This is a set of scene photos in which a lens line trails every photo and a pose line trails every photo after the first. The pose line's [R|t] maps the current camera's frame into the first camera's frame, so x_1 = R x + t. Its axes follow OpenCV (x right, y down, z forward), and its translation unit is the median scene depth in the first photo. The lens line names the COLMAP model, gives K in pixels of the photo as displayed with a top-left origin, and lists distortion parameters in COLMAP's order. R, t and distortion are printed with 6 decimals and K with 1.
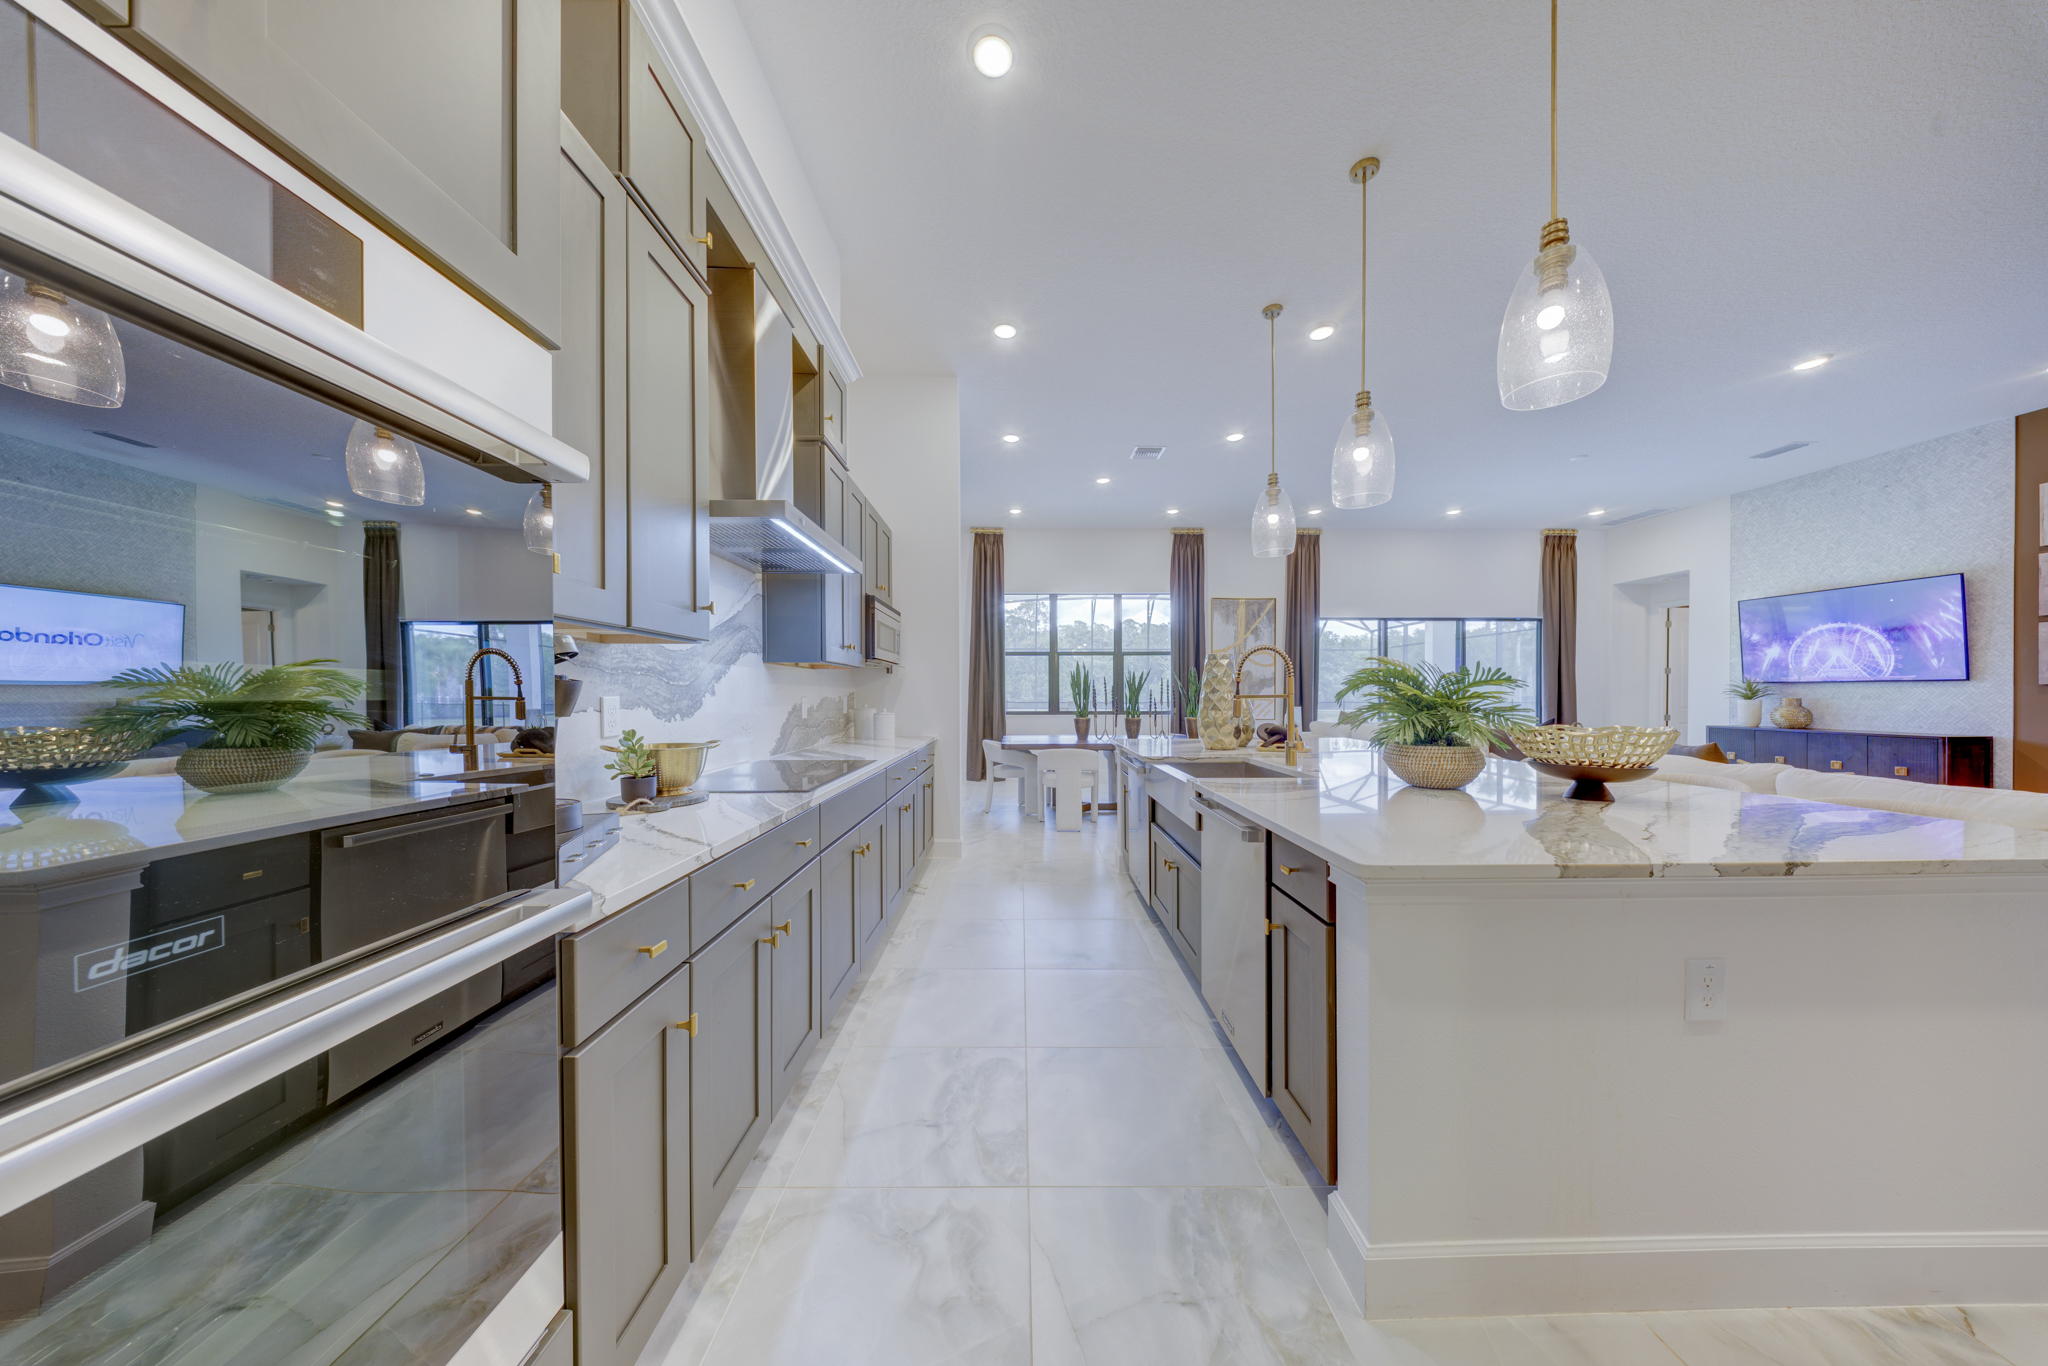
lens RADIAL K [[612.6, 0, 1015.8], [0, 612.6, 702.4], [0, 0, 1]] dist [0.001211, -0.001568]
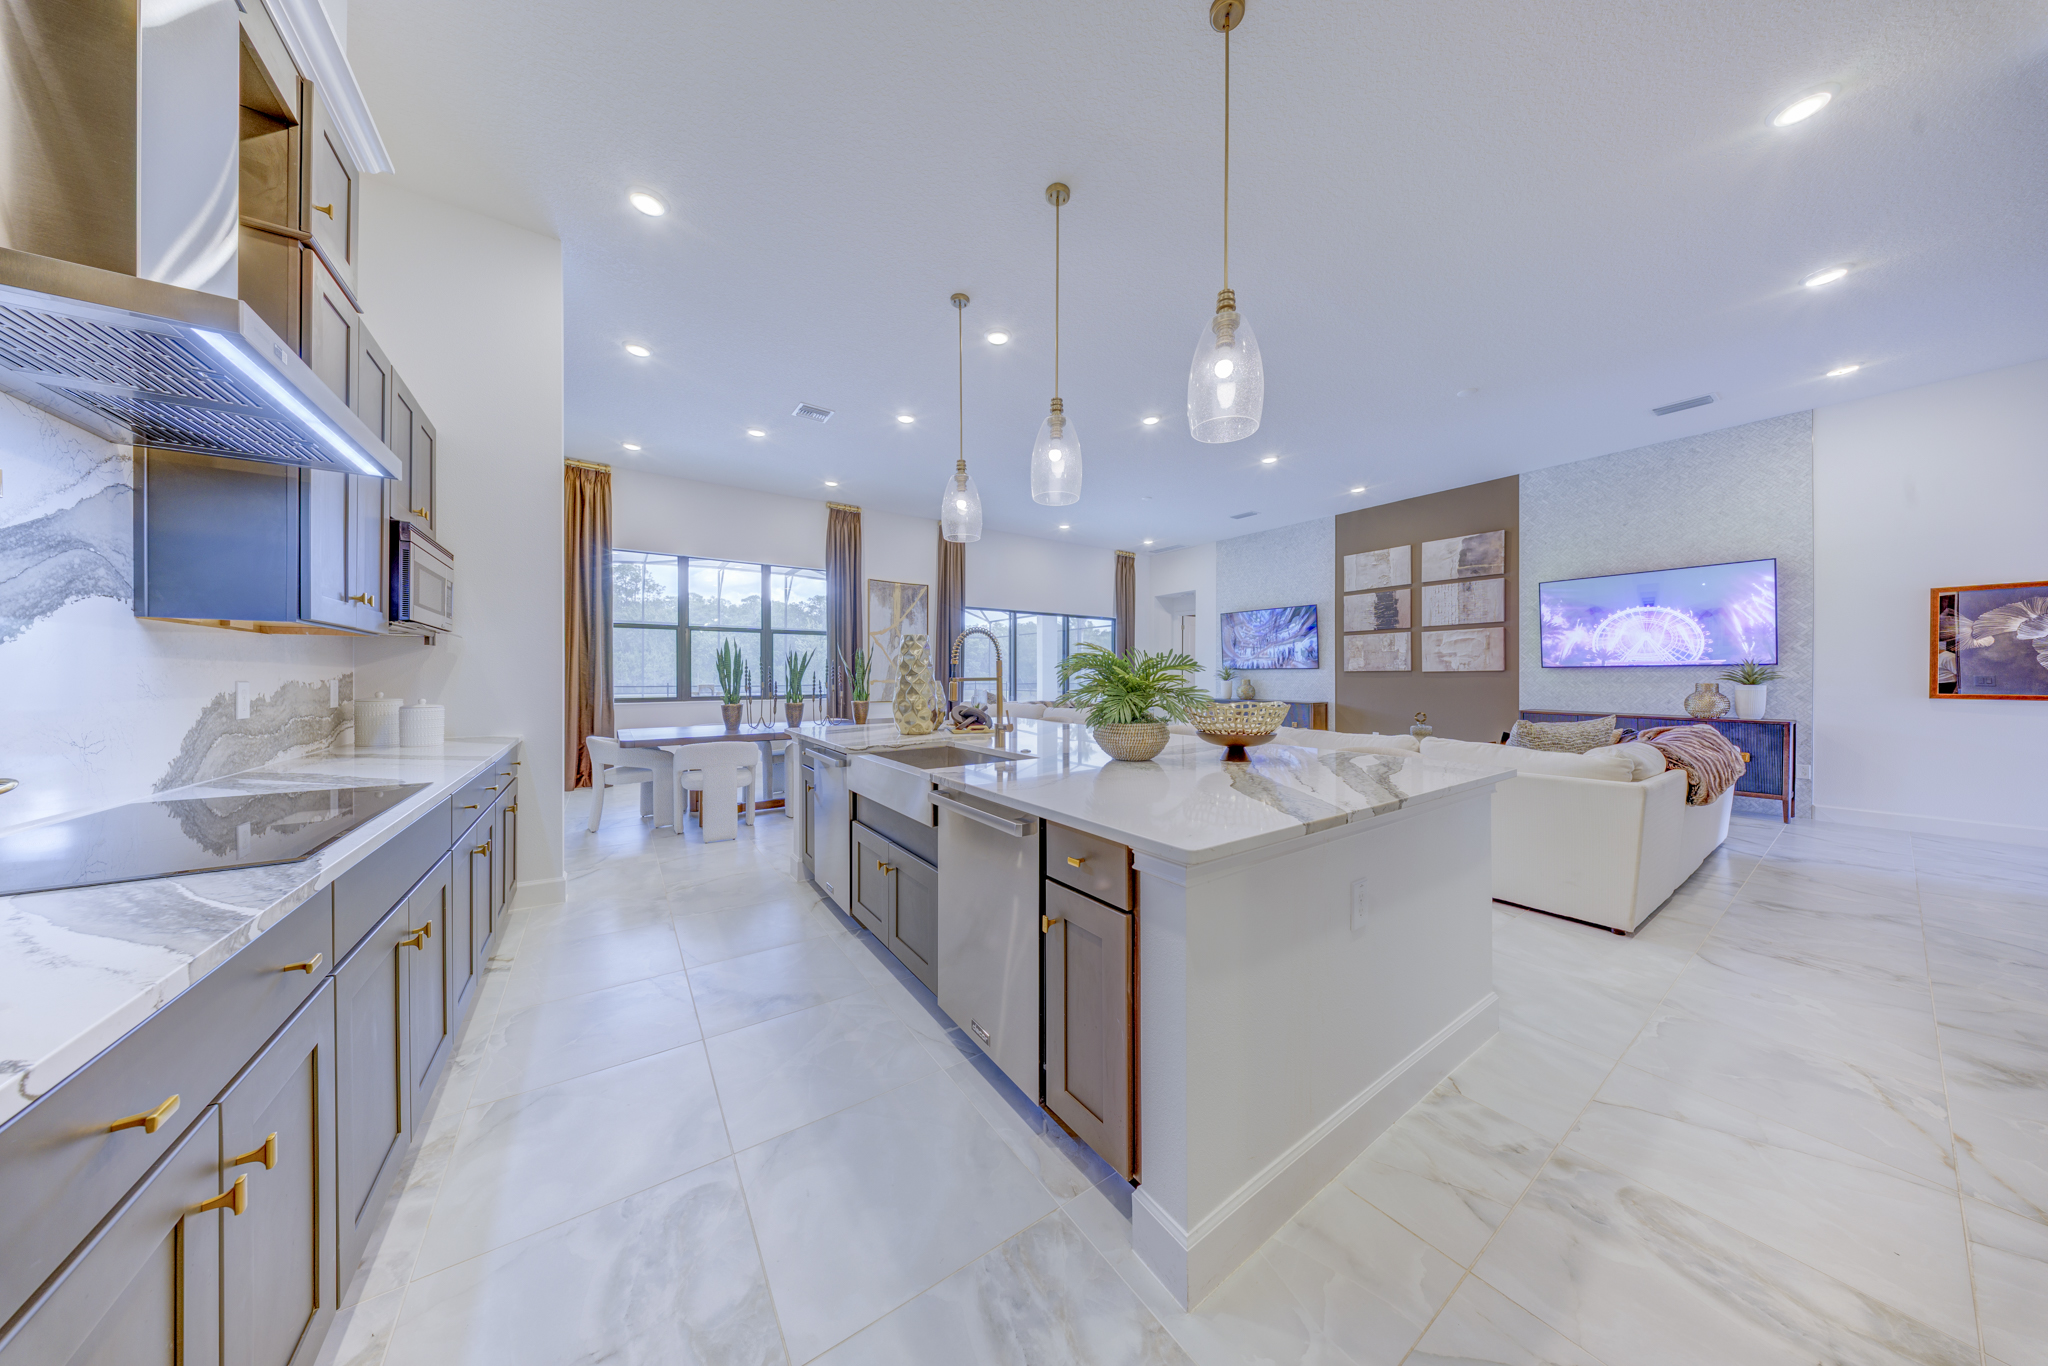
lens RADIAL K [[612.6, 0, 1030.6], [0, 612.6, 677.4], [0, 0, 1]] dist [0.001211, -0.001568]
pose [[0.819740, 0.000353, 0.572736, -0.046275], [0.006659, 0.999926, -0.010148, -0.001207], [-0.572697, 0.012132, 0.819677, 0.074659]]
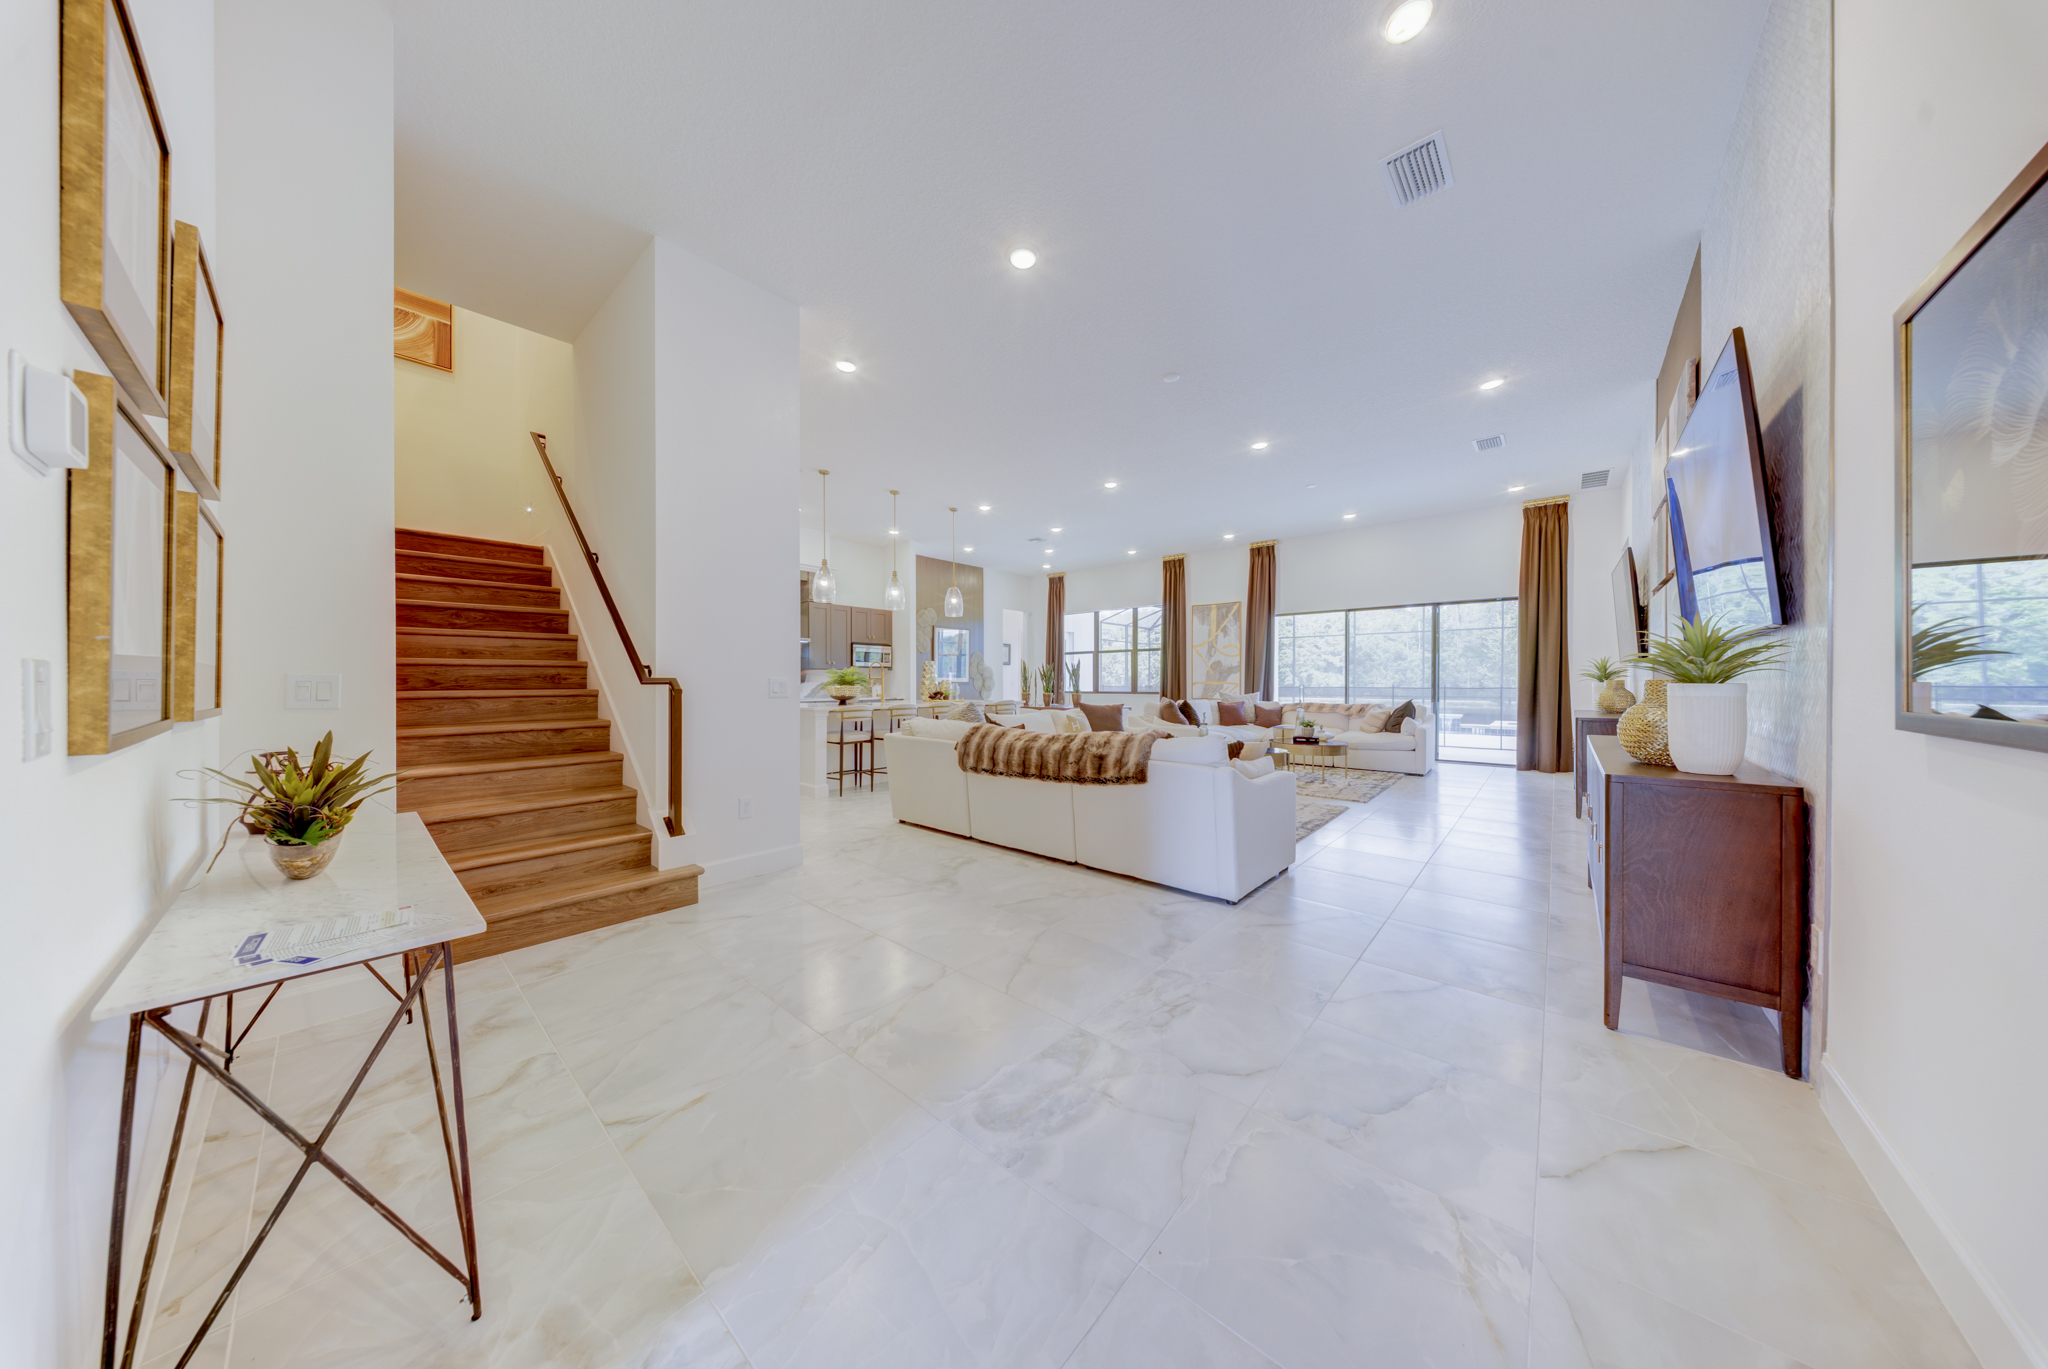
lens RADIAL K [[612.6, 0, 1008.4], [0, 612.6, 695.0], [0, 0, 1]] dist [0.001211, -0.001568]
pose [[0.725892, 0.013466, -0.687677, 1.471899], [-0.008774, 0.999908, 0.010319, 0.017103], [0.687753, -0.001457, 0.725943, -0.352498]]
